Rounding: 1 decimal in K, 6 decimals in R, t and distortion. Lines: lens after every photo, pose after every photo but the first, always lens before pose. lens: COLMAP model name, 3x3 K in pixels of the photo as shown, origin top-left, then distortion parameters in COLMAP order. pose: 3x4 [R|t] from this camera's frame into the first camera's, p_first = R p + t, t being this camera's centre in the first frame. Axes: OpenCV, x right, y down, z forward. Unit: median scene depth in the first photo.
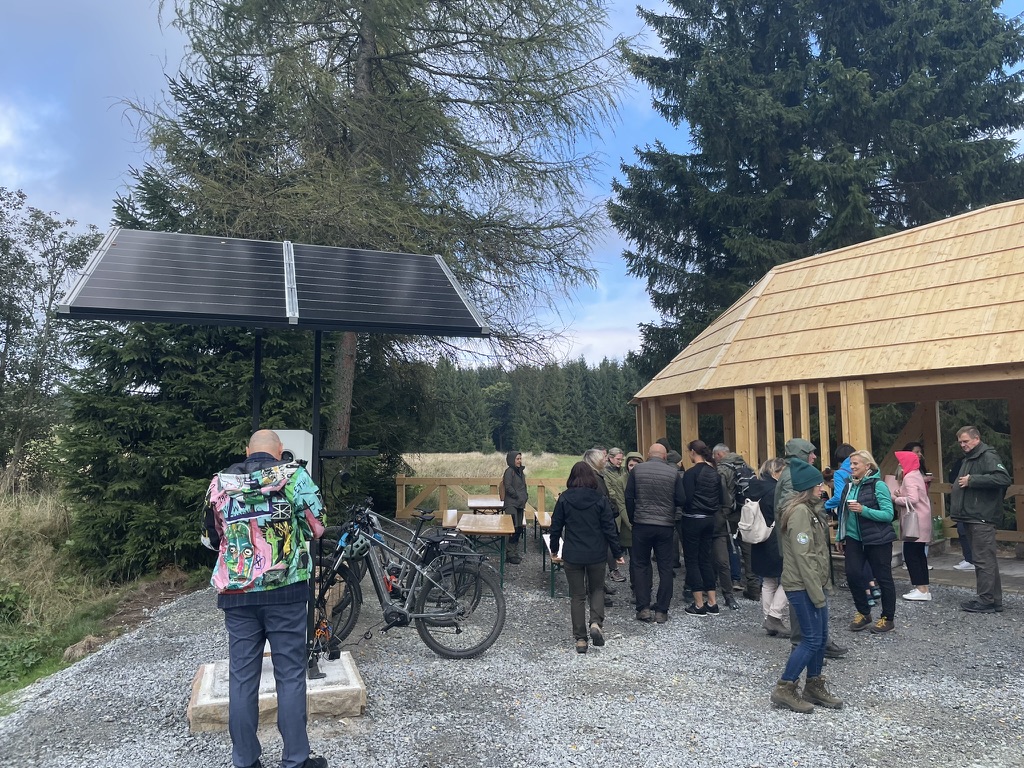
lens RADIAL K [[760.1, 0, 512.0], [0, 760.1, 384.0], [0, 0, 1]] dist [-0.002071, -0.001843]
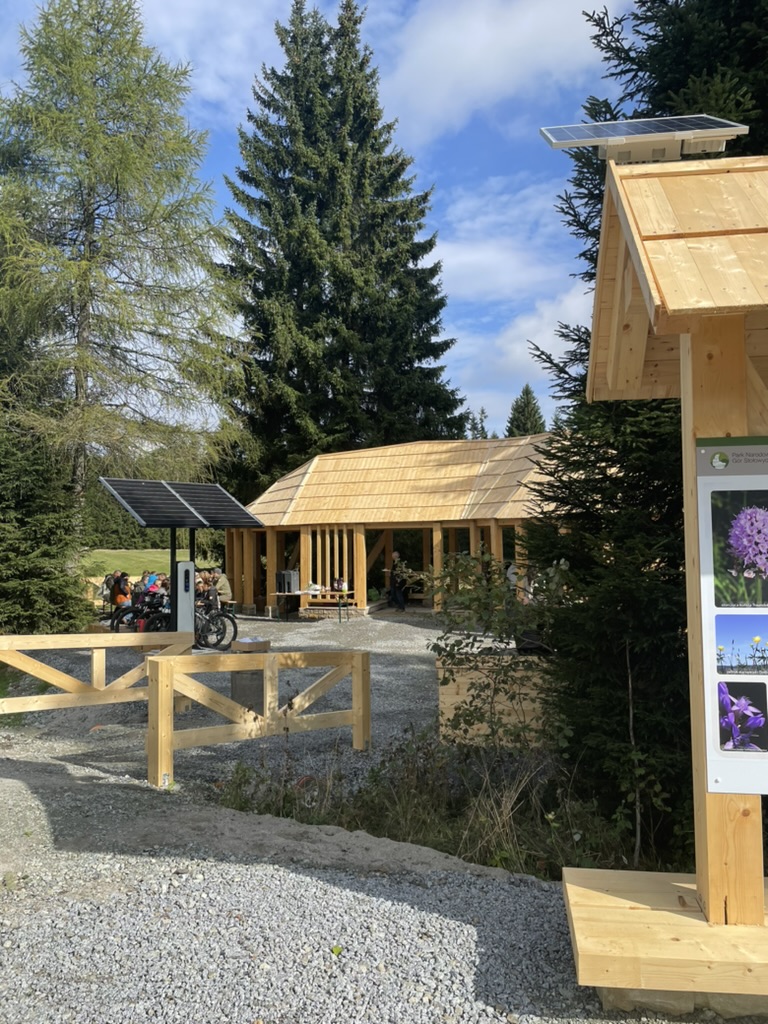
lens RADIAL K [[760.1, 0, 384.0], [0, 760.1, 512.0], [0, 0, 1]] dist [-0.002071, -0.001843]
pose [[0.872970, 0.016148, 0.487507, -0.461687], [-0.037949, 0.998671, 0.034875, -0.104561], [-0.486296, -0.048945, 0.872422, -0.769930]]
